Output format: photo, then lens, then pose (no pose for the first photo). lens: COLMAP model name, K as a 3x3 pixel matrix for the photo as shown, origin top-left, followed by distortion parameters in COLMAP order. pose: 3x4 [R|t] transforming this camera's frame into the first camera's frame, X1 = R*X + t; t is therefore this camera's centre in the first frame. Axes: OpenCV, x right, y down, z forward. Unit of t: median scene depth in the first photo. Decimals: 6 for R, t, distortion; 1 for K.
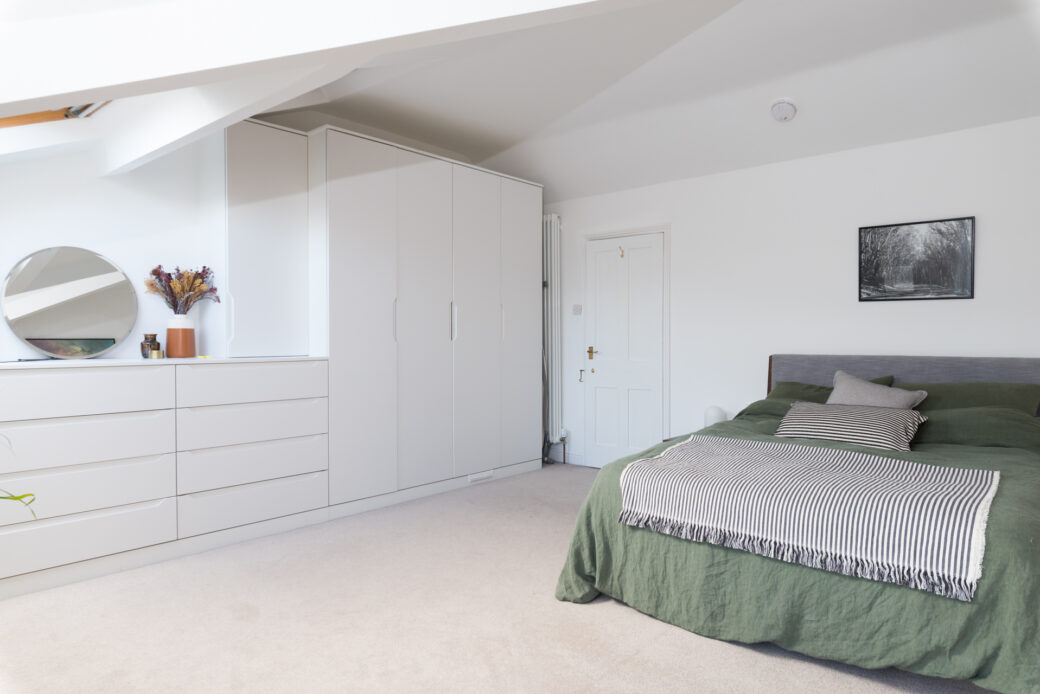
lens RADIAL K [[648.7, 0, 520.0], [0, 648.7, 347.0], [0, 0, 1]] dist [-0.001038, -0.000176]
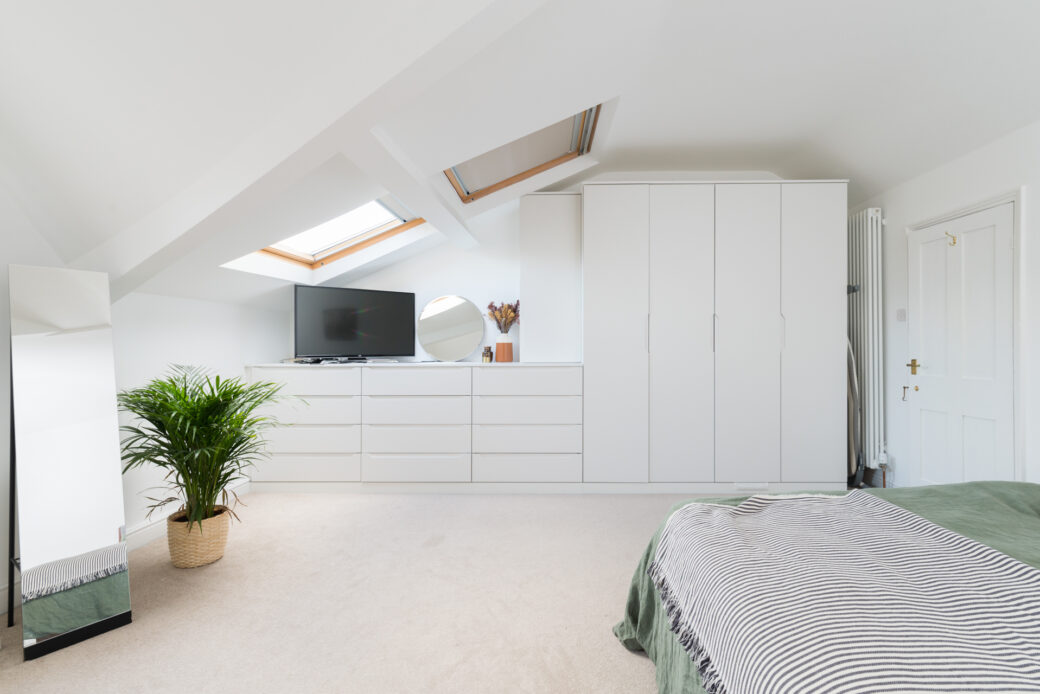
lens RADIAL K [[479.3, 0, 520.0], [0, 479.3, 347.0], [0, 0, 1]] dist [0.001531, 0.000266]
pose [[0.645267, 0.001455, -0.763956, 0.342988], [-0.006477, 0.999973, -0.003566, -0.014564], [0.763930, 0.007250, 0.645259, 0.304055]]
